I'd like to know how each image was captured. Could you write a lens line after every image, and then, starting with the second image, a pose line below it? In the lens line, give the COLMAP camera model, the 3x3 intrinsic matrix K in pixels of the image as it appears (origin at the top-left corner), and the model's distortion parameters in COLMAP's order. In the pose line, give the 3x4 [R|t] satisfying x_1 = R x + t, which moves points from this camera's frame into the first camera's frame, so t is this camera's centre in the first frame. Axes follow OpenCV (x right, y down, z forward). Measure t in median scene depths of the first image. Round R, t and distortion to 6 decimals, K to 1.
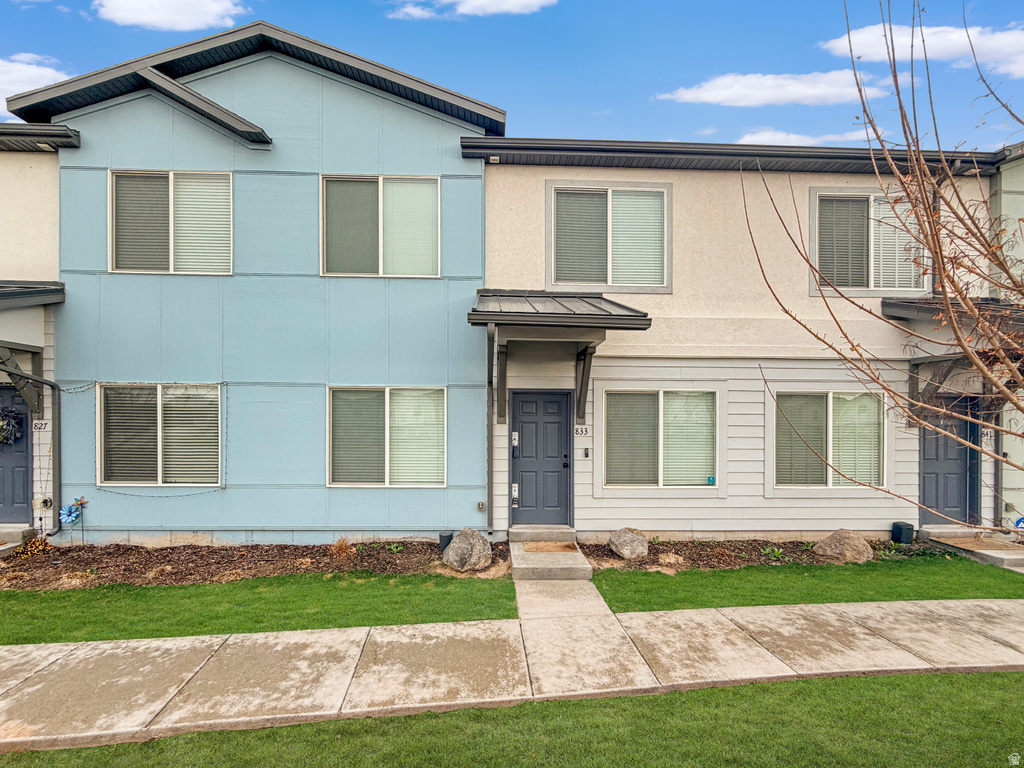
lens RADIAL K [[430.9, 0, 512.0], [0, 430.9, 384.0], [0, 0, 1]] dist [-0.002242, -0.000602]
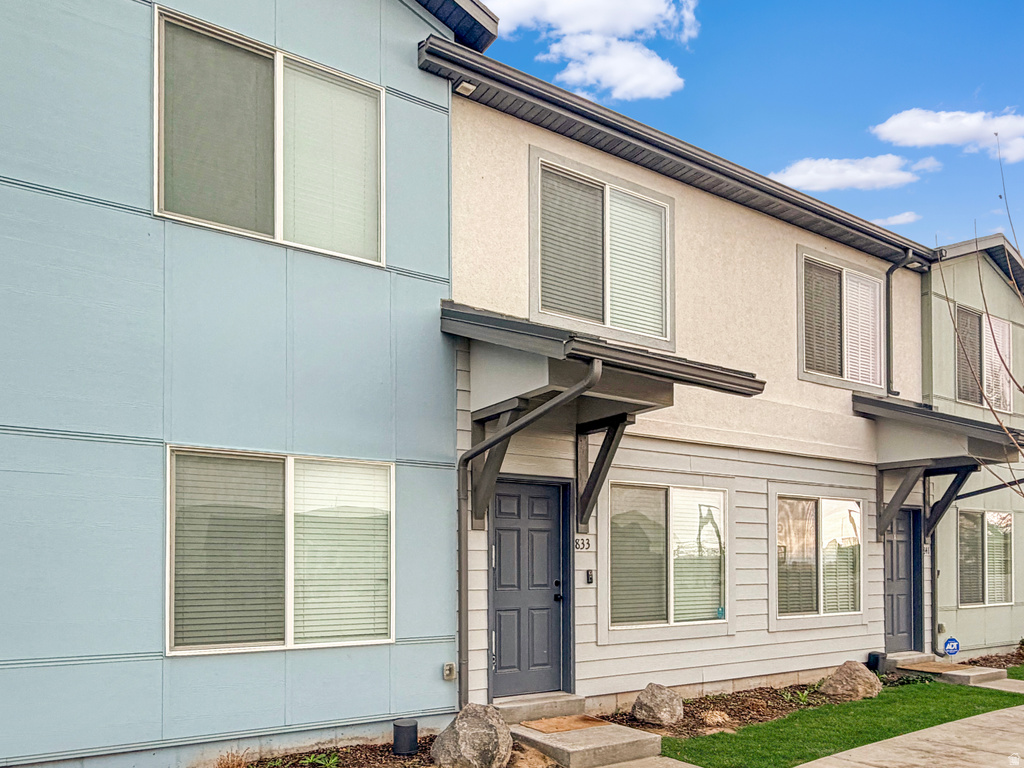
lens RADIAL K [[867.2, 0, 512.0], [0, 867.2, 384.0], [0, 0, 1]] dist [-0.008097, 0.001284]
pose [[0.811096, 0.113841, 0.573728, -0.716034], [-0.076818, 0.993114, -0.088456, -0.007197], [-0.579847, 0.027674, 0.814256, -0.020557]]
